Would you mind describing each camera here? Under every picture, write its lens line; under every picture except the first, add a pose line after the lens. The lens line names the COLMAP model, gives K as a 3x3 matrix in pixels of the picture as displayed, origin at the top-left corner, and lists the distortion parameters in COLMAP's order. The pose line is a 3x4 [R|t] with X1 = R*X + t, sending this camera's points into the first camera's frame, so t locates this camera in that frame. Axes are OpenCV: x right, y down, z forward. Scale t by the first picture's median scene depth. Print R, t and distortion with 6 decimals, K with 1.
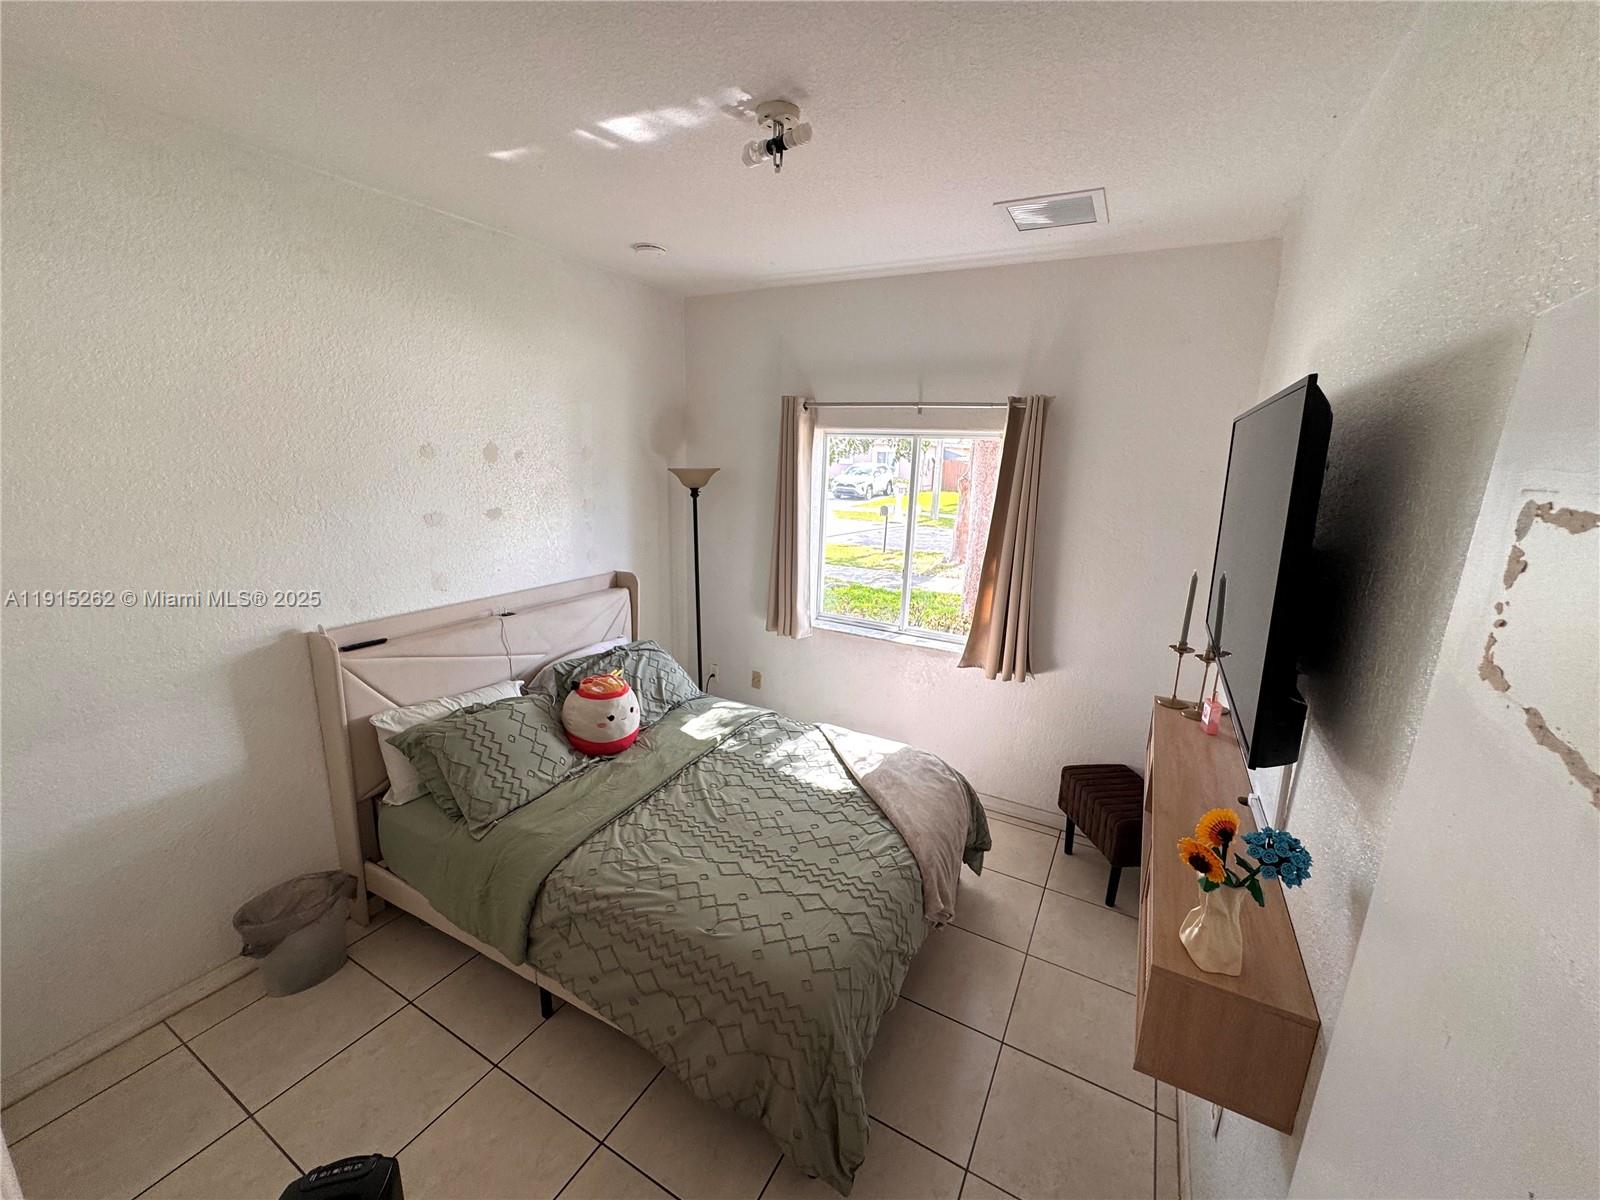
lens RADIAL K [[638.8, 0, 798.1], [0, 638.8, 600.1], [0, 0, 1]] dist [-0.002224, 0.000975]
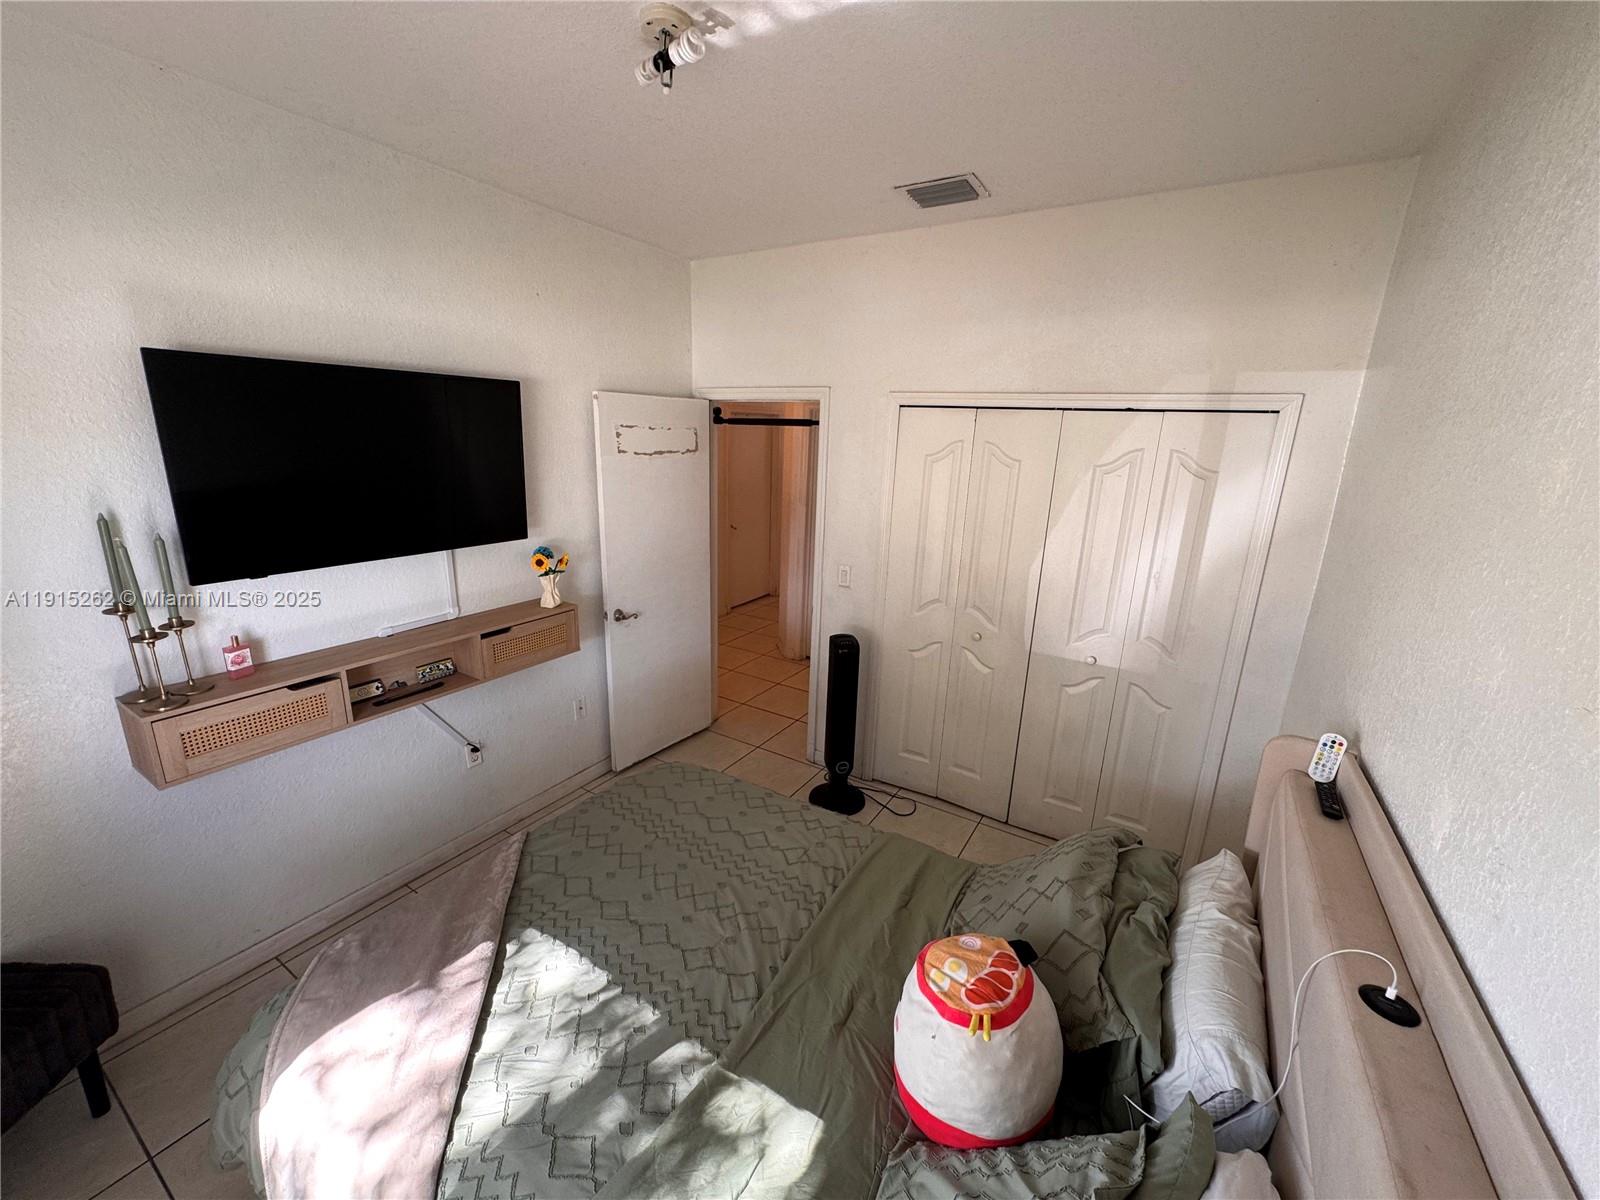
lens RADIAL K [[638.8, 0, 798.1], [0, 638.8, 600.1], [0, 0, 1]] dist [-0.002224, 0.000975]
pose [[-0.996564, -0.076394, 0.031998, -0.203551], [-0.052012, 0.877884, 0.476041, -0.344955], [-0.064457, 0.472741, -0.878841, 1.466040]]
